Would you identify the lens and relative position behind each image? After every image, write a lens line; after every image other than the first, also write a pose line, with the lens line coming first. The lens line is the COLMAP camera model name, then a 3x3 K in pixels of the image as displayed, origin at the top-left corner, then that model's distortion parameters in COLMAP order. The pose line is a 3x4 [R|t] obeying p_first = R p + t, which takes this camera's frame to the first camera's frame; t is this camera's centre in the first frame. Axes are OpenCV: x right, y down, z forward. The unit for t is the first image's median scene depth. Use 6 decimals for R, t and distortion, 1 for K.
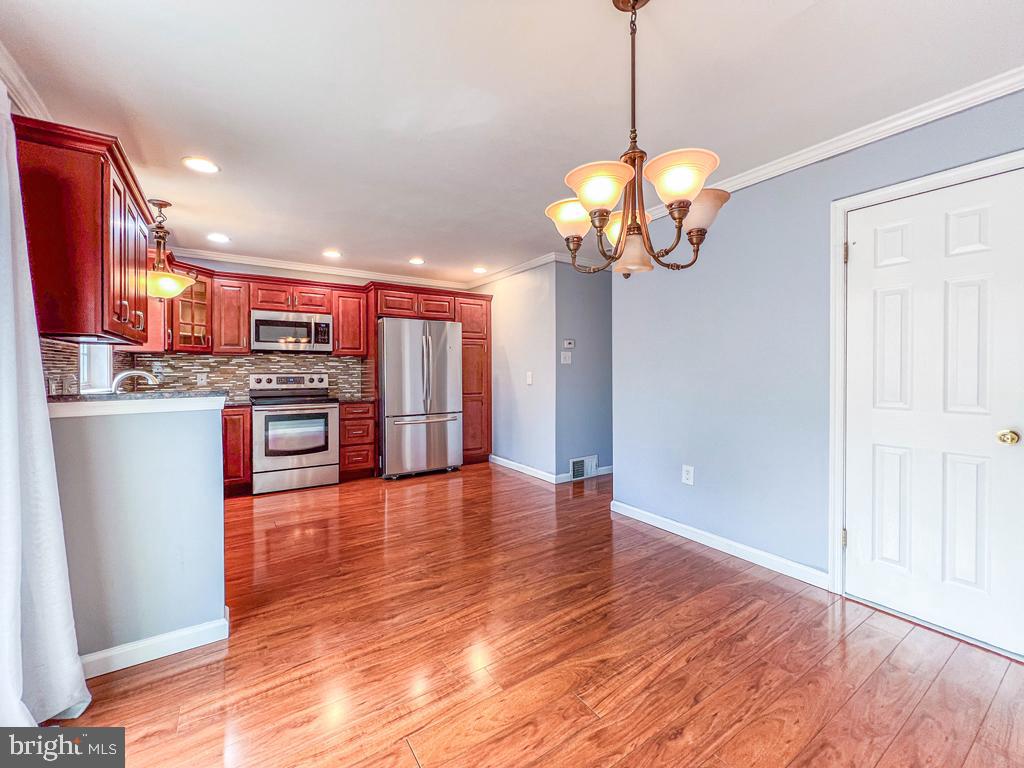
lens RADIAL K [[417.4, 0, 481.3], [0, 417.4, 372.7], [0, 0, 1]] dist [0.001480, 0.000213]
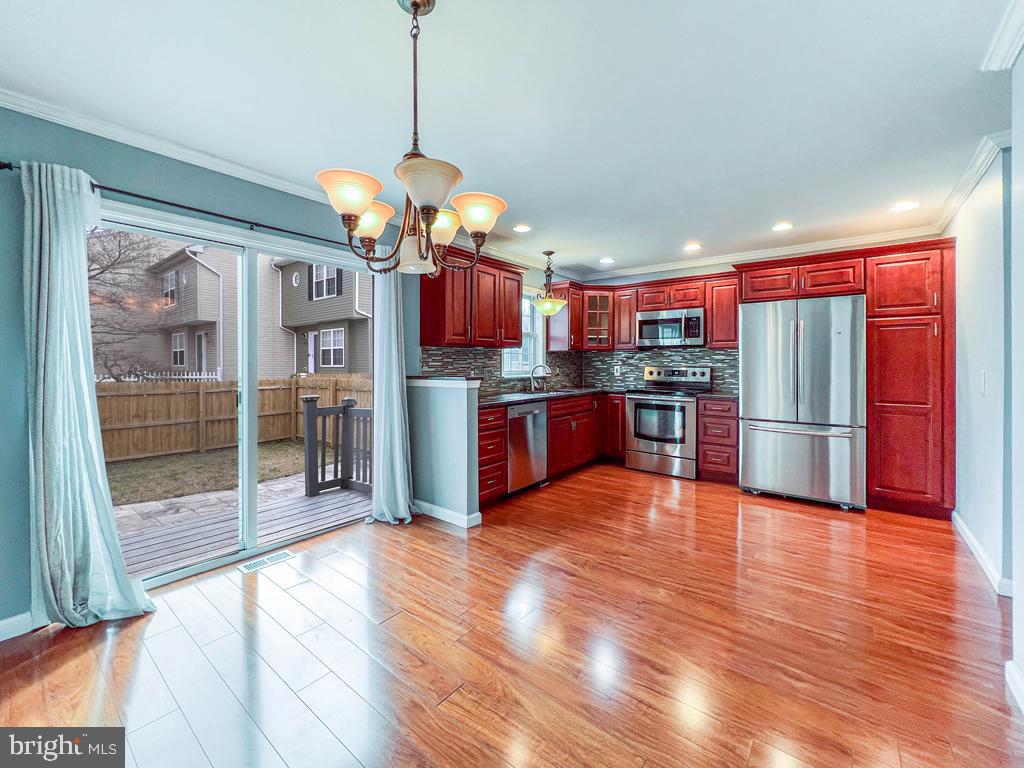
lens RADIAL K [[417.4, 0, 524.9], [0, 417.4, 371.7], [0, 0, 1]] dist [0.001480, 0.000213]
pose [[0.353995, 0.027648, -0.934838, 0.426195], [-0.008725, 0.999617, 0.026259, -0.011212], [0.935206, -0.001139, 0.354101, 0.273171]]
